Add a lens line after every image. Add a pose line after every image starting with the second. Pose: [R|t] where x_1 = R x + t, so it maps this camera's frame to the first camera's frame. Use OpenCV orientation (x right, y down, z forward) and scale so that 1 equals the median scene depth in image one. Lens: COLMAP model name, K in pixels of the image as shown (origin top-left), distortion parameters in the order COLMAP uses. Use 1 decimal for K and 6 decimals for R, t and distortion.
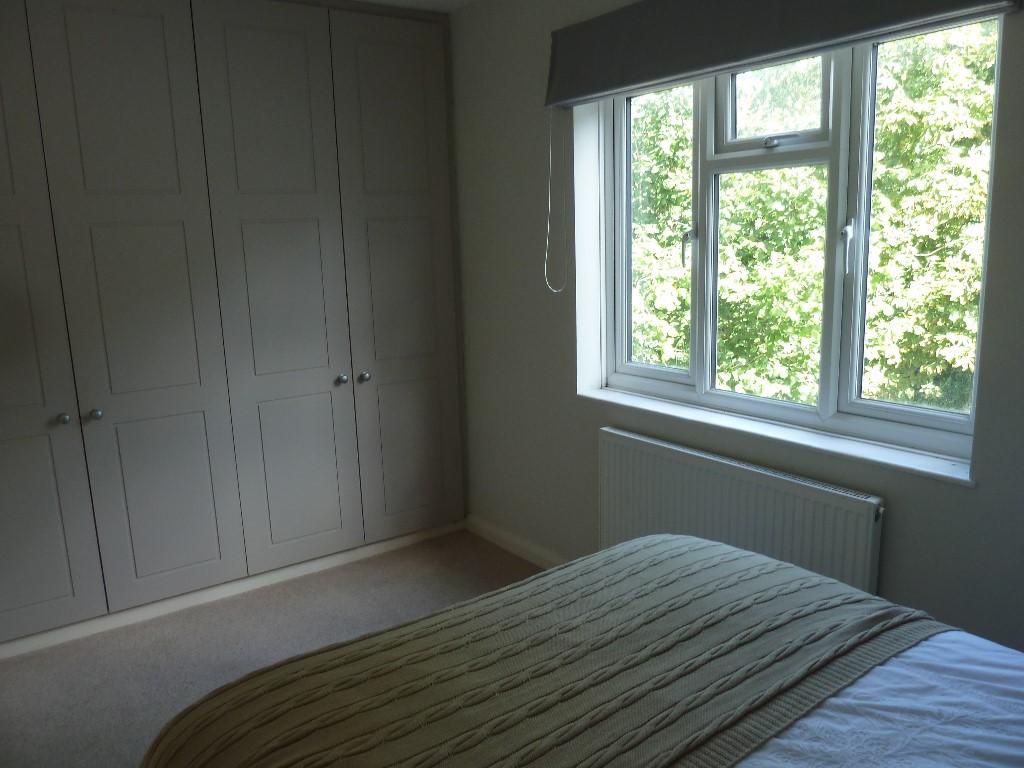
lens RADIAL K [[754.7, 0, 512.0], [0, 754.7, 384.0], [0, 0, 1]] dist [-0.049594, 0.027501]
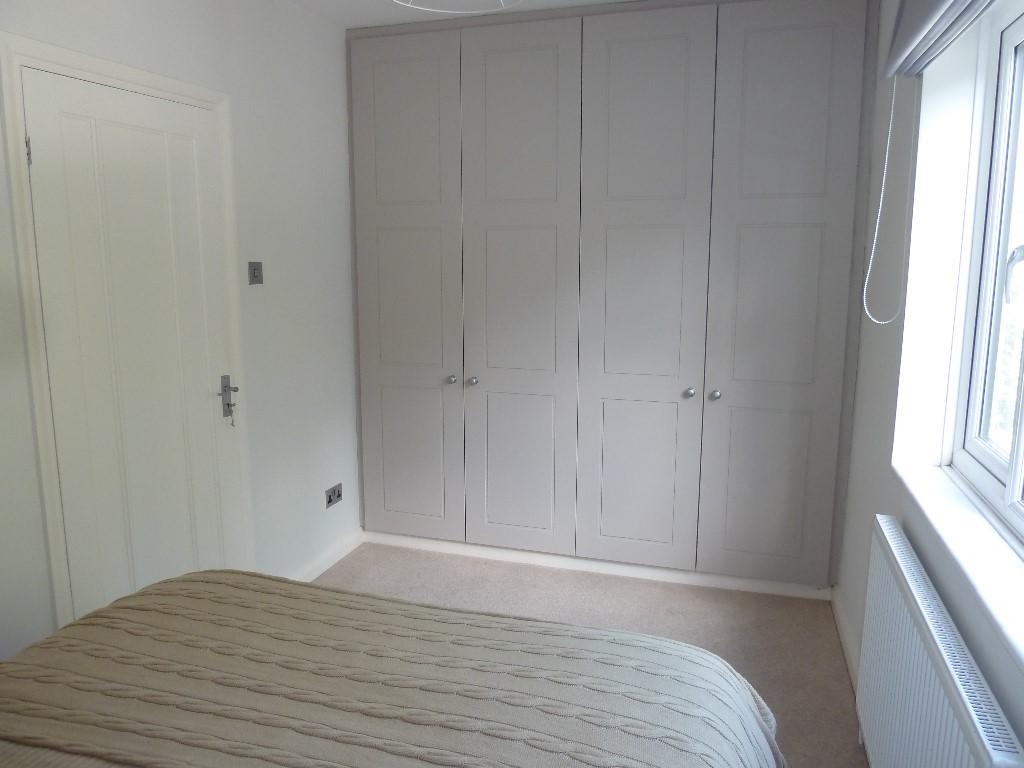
lens RADIAL K [[754.7, 0, 512.0], [0, 754.7, 384.0], [0, 0, 1]] dist [-0.049594, 0.027501]
pose [[0.592149, 0.162912, -0.789189, 0.767025], [-0.172130, 0.982319, 0.073626, -0.094137], [0.787230, 0.092245, 0.609721, 0.468153]]
